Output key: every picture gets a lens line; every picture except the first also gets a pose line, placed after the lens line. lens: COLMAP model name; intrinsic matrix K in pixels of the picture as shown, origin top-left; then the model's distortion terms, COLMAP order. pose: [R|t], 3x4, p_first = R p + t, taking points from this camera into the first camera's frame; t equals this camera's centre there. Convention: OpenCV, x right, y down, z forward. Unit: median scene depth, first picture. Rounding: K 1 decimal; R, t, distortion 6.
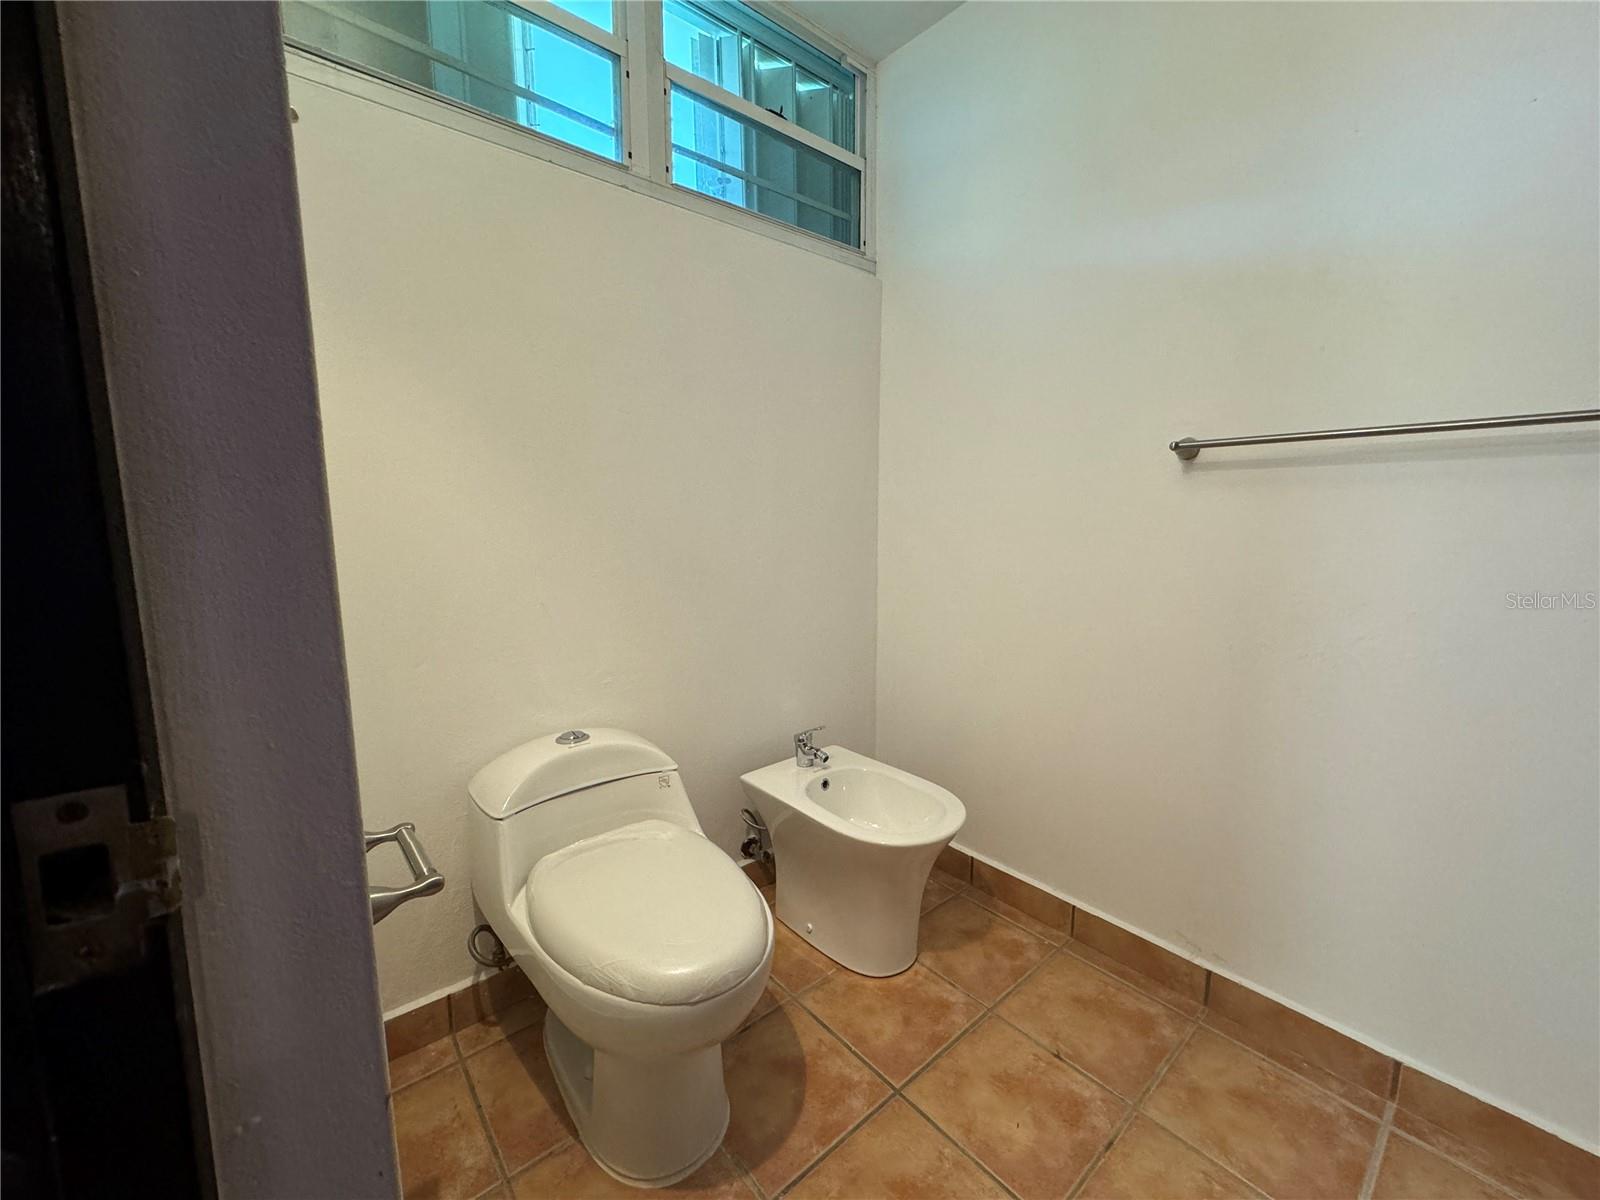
lens RADIAL K [[636.4, 0, 802.1], [0, 636.4, 599.8], [0, 0, 1]] dist [-0.000805, -0.000046]
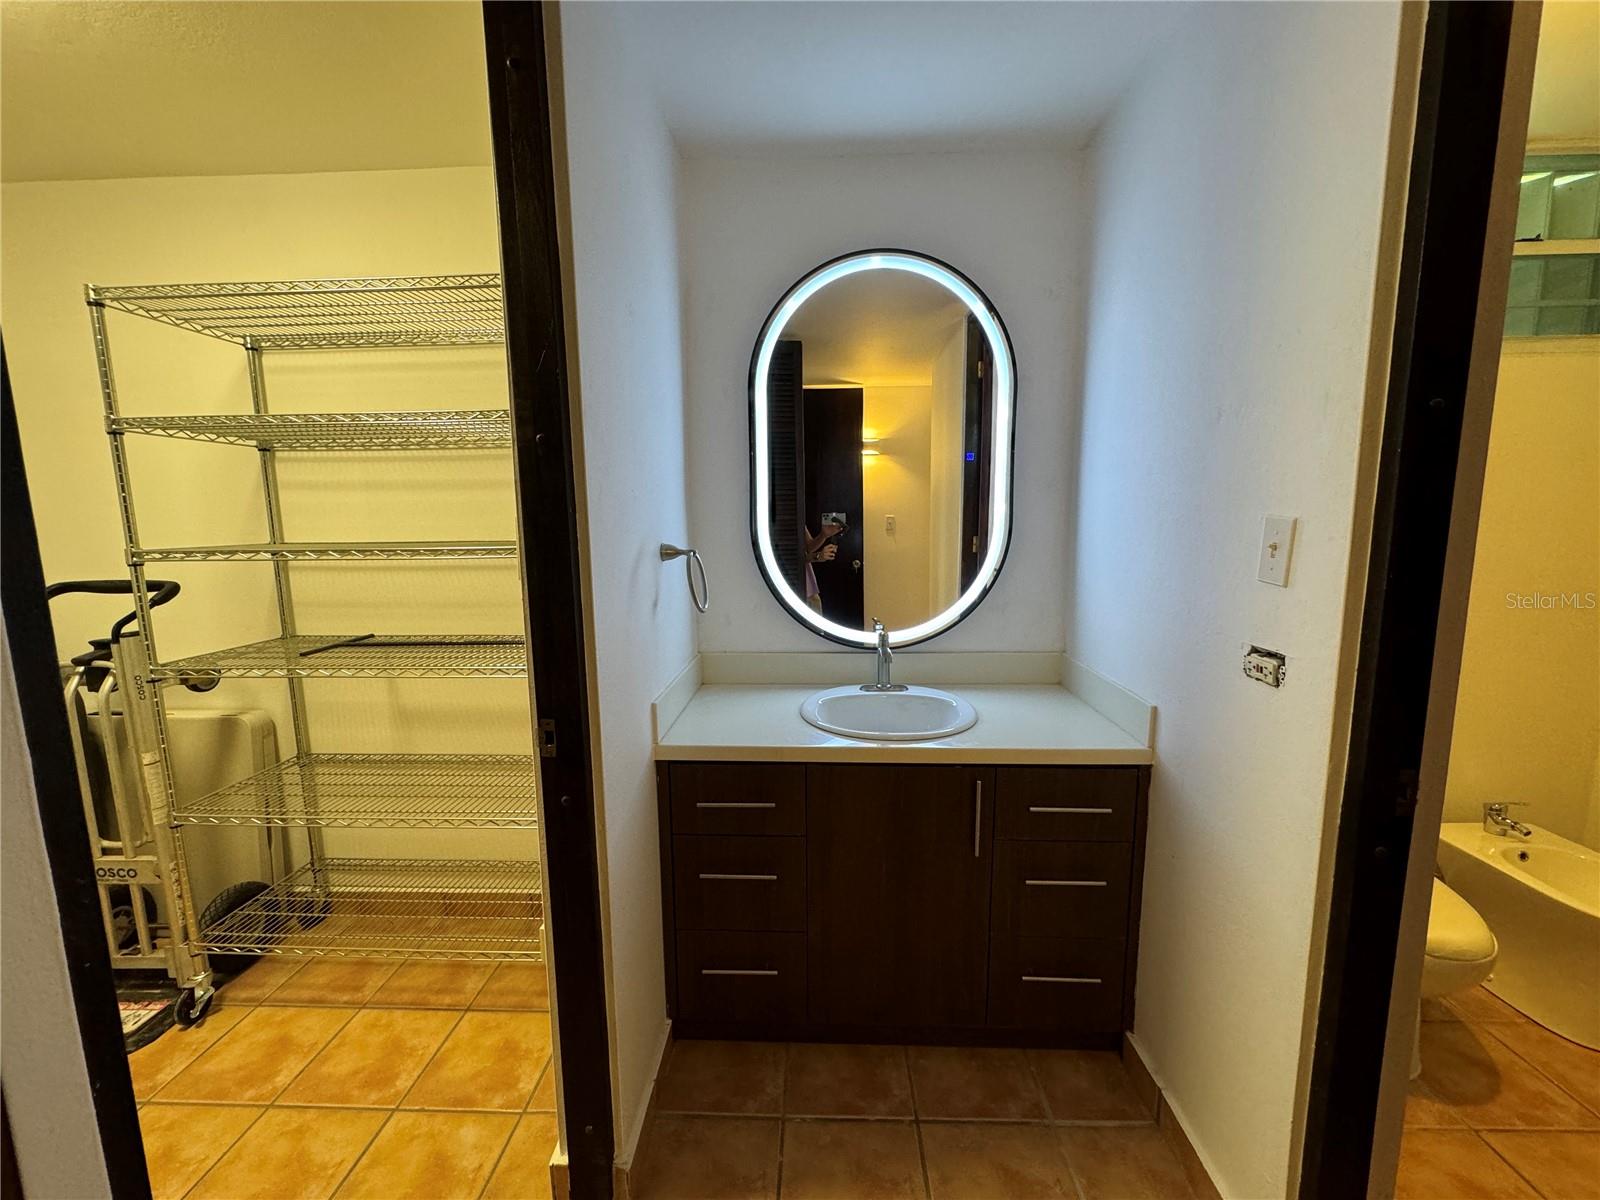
lens RADIAL K [[636.4, 0, 802.8], [0, 636.4, 597.4], [0, 0, 1]] dist [-0.000805, -0.000046]
pose [[0.742583, 0.082438, -0.664661, -0.223196], [-0.086647, 0.995881, 0.026715, -0.086355], [0.664126, 0.037753, 0.746667, -0.755100]]
